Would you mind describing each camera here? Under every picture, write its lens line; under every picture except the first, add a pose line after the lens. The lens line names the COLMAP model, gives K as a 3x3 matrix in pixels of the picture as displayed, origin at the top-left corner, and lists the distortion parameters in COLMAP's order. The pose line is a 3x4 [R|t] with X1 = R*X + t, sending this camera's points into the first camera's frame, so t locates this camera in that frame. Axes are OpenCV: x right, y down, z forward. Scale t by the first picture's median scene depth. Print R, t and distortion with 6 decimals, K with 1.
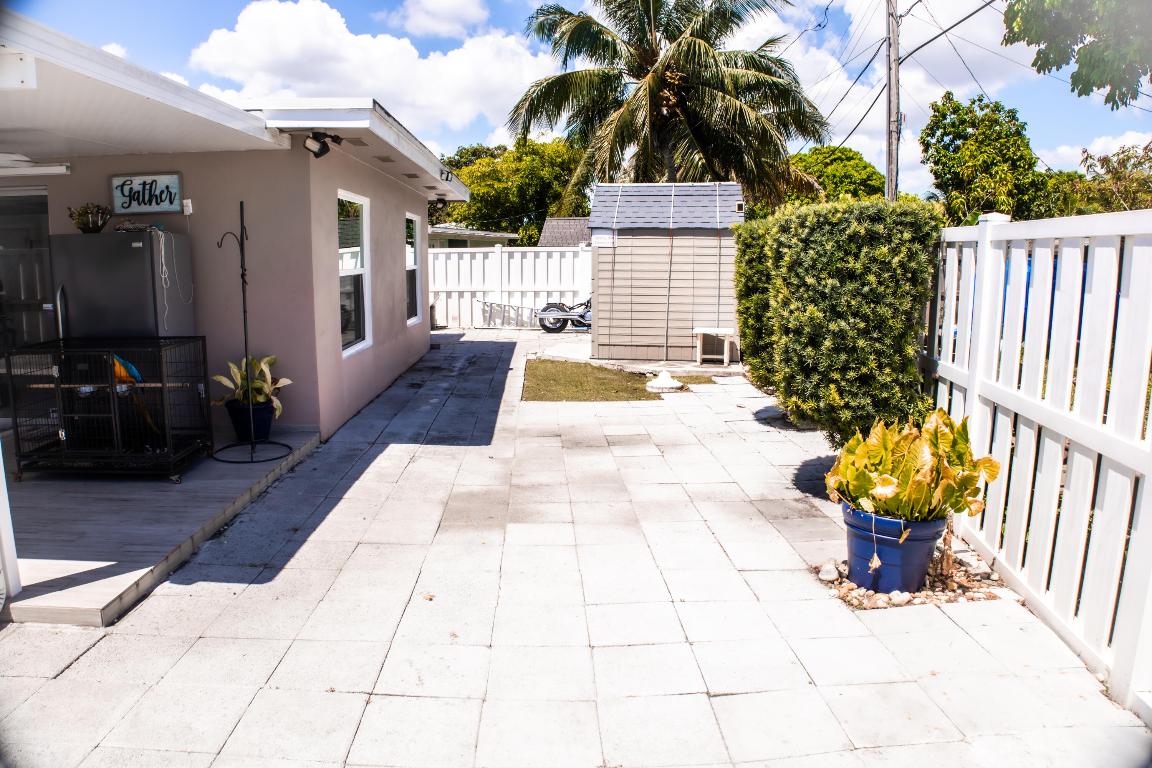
lens RADIAL K [[779.8, 0, 581.6], [0, 779.8, 388.3], [0, 0, 1]] dist [-0.198744, 0.087989]
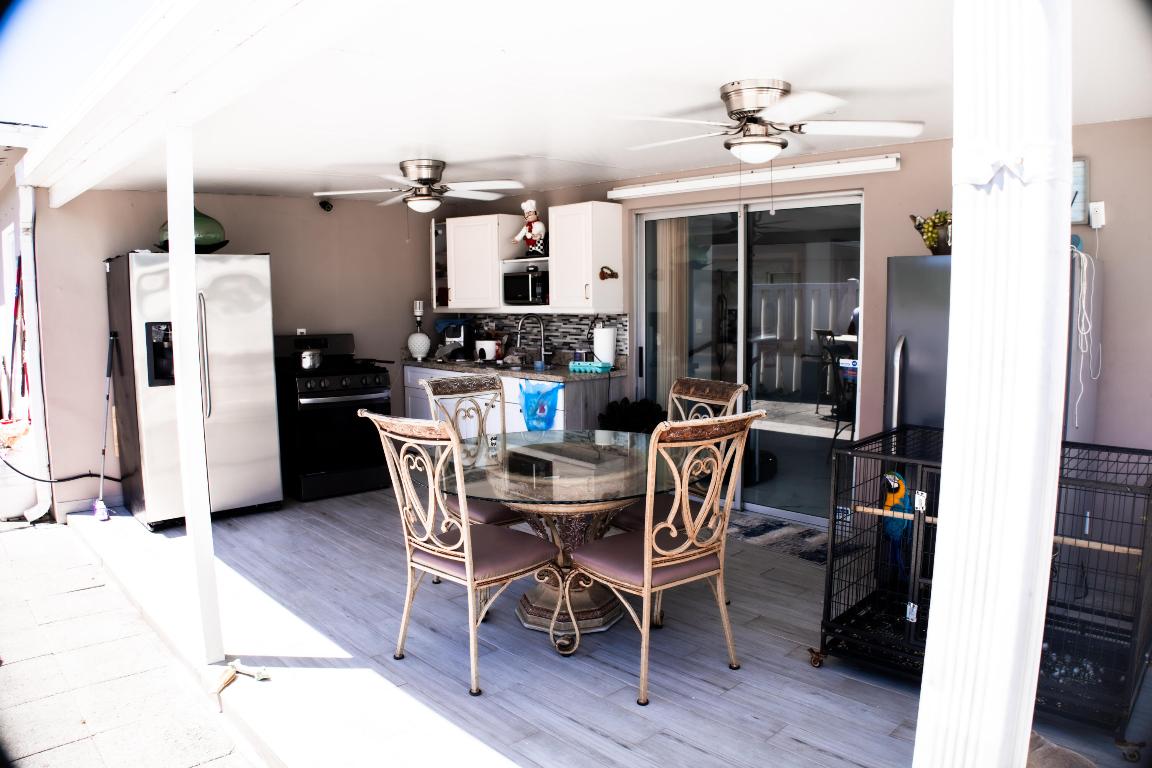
lens RADIAL K [[779.8, 0, 581.6], [0, 779.8, 388.3], [0, 0, 1]] dist [-0.198744, 0.087989]
pose [[0.681288, 0.067465, -0.728900, -0.402083], [-0.107746, 0.994140, -0.008693, -0.058913], [0.724042, 0.084459, 0.684565, 0.323380]]
